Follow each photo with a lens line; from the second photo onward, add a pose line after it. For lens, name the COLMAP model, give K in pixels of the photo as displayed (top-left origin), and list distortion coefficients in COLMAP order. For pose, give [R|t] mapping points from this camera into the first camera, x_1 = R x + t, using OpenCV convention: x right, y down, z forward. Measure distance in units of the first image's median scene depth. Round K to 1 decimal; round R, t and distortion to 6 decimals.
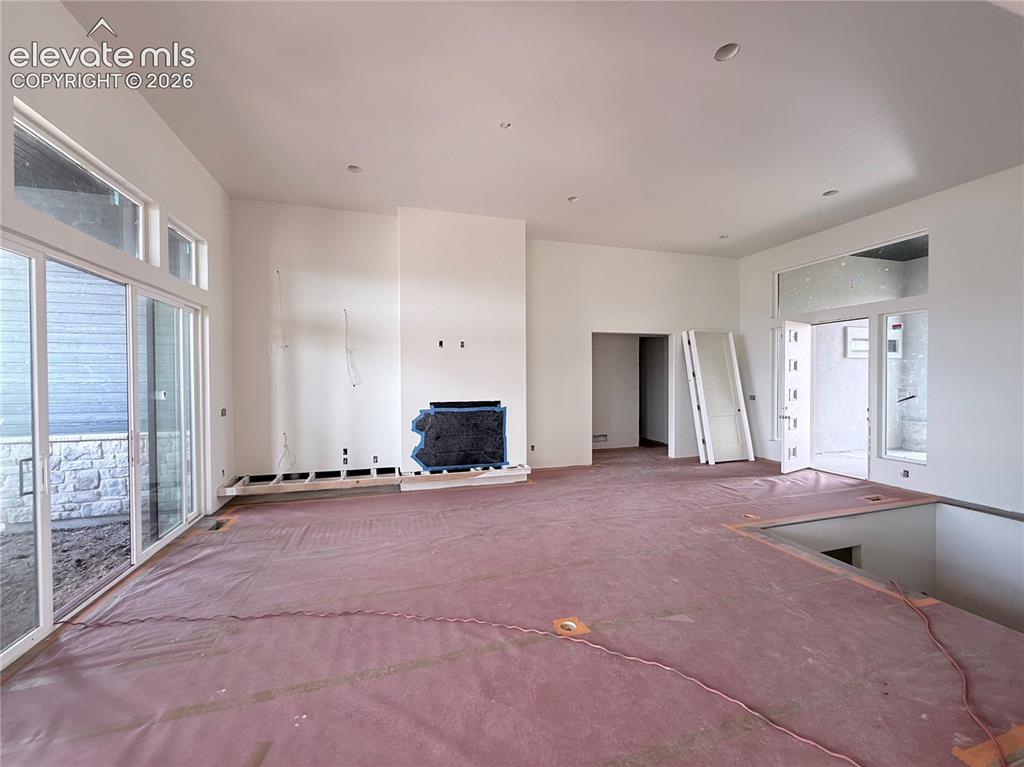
lens RADIAL K [[406.8, 0, 509.3], [0, 406.8, 382.5], [0, 0, 1]] dist [-0.001568, 0.000733]
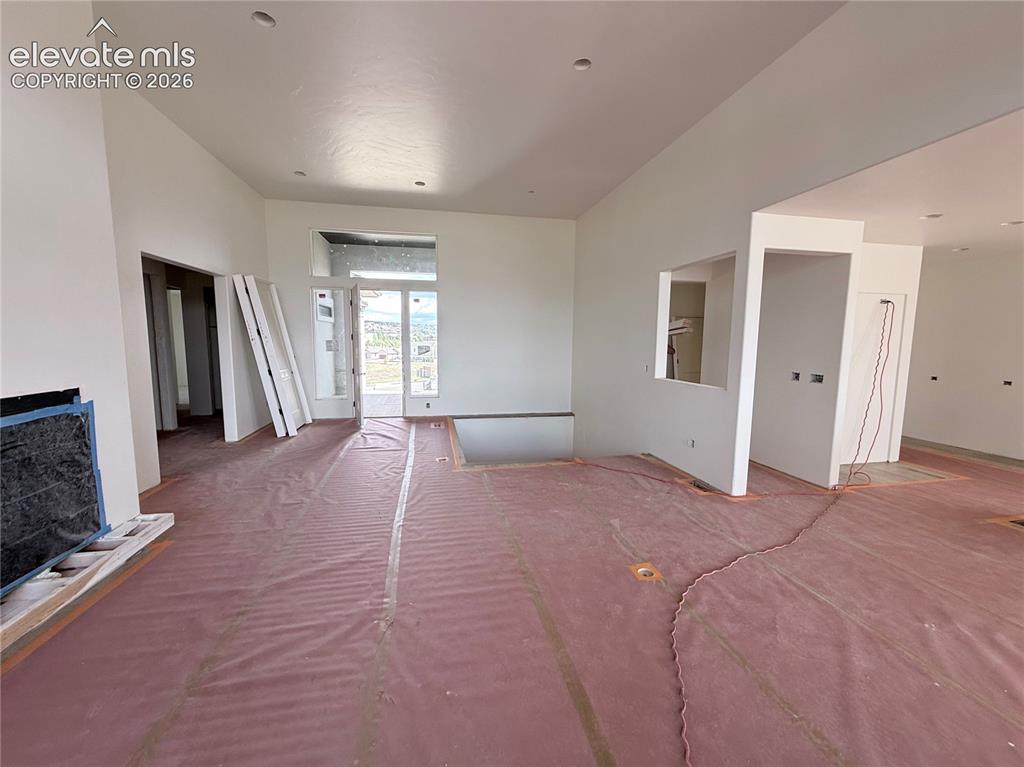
lens RADIAL K [[406.8, 0, 509.3], [0, 406.8, 382.5], [0, 0, 1]] dist [-0.001568, 0.000733]
pose [[0.105906, -0.101551, 0.989177, -0.336015], [0.004616, 0.994811, 0.101635, 0.000069], [-0.994365, -0.006198, 0.105825, 0.471406]]
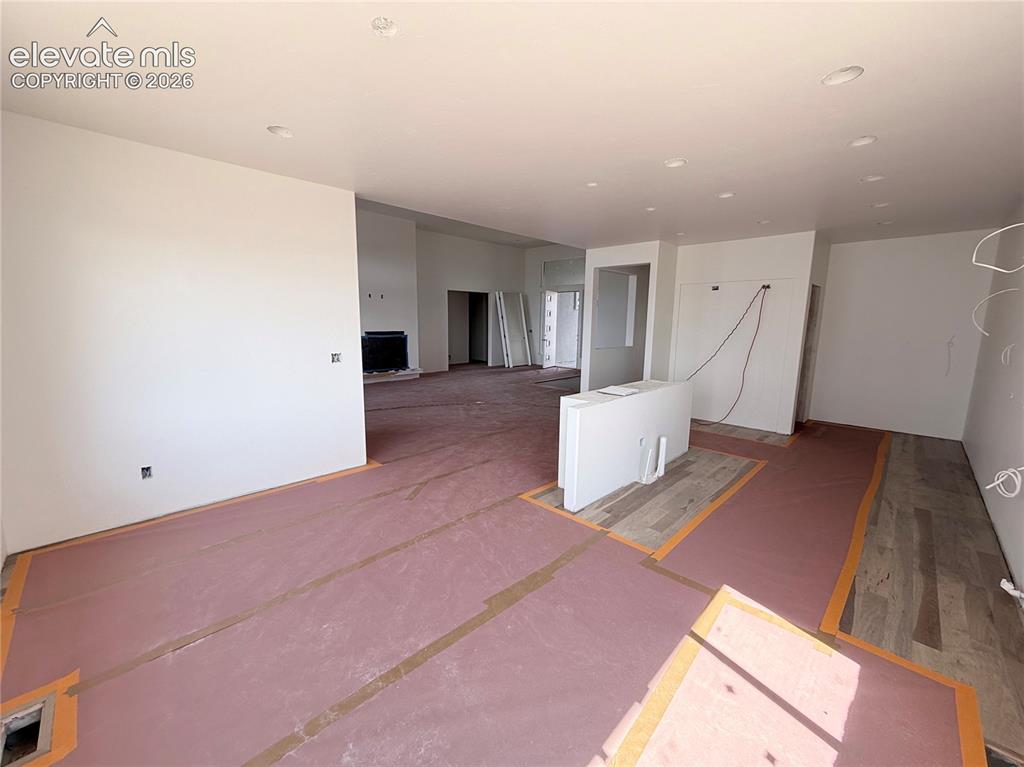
lens RADIAL K [[406.8, 0, 509.3], [0, 406.8, 382.5], [0, 0, 1]] dist [-0.001568, 0.000733]
pose [[0.880835, -0.057153, 0.469962, -0.397298], [-0.009129, 0.990451, 0.137562, 0.017893], [-0.473336, -0.125459, 0.871902, -0.638265]]
